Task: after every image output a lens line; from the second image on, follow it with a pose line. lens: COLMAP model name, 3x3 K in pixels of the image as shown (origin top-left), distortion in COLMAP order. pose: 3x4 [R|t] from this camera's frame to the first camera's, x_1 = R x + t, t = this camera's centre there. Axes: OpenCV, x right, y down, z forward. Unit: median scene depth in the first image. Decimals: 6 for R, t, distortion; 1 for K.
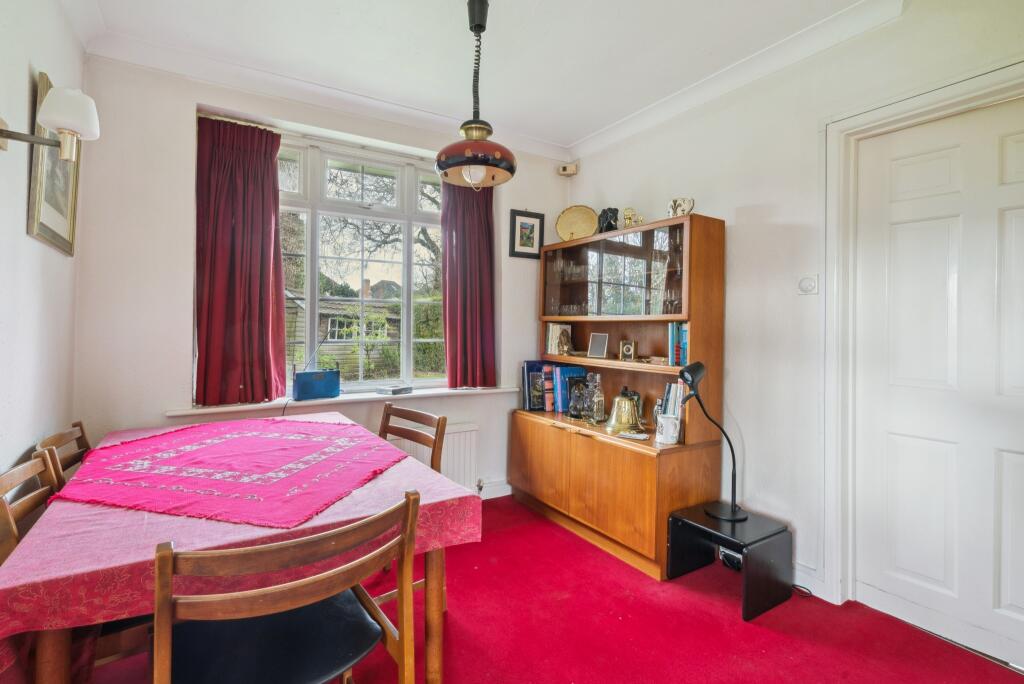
lens RADIAL K [[470.2, 0, 508.3], [0, 470.2, 331.2], [0, 0, 1]] dist [-0.009659, 0.002081]
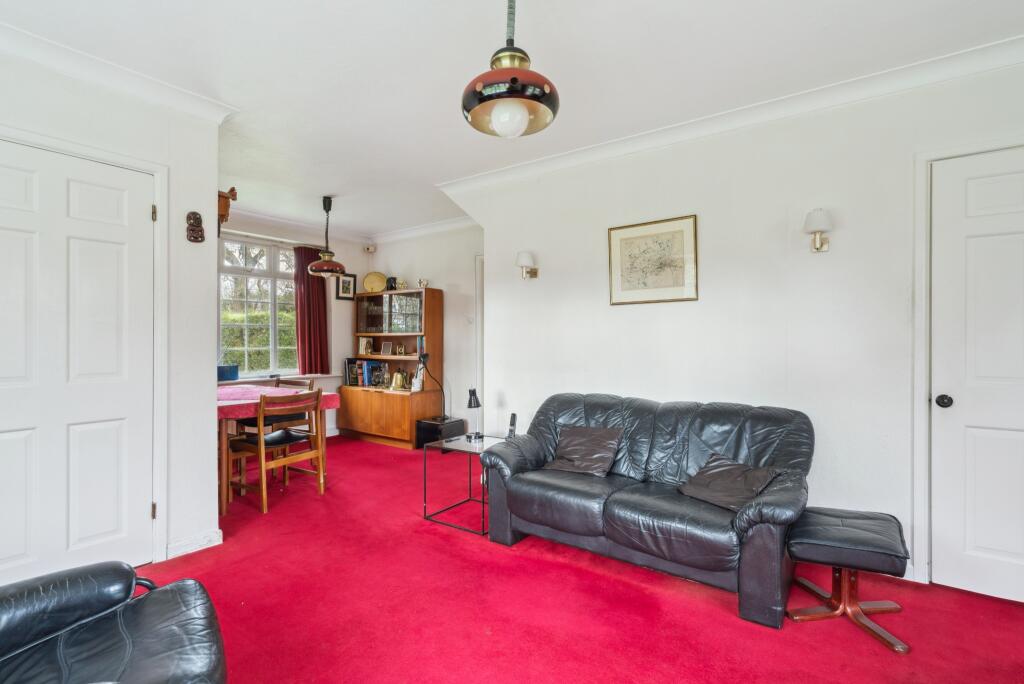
lens RADIAL K [[470.2, 0, 502.8], [0, 470.2, 340.6], [0, 0, 1]] dist [-0.009659, 0.002081]
pose [[0.926174, -0.010616, 0.376947, -0.090503], [0.013867, 0.999886, -0.005911, 0.015308], [-0.376842, 0.010701, 0.926216, -0.934068]]
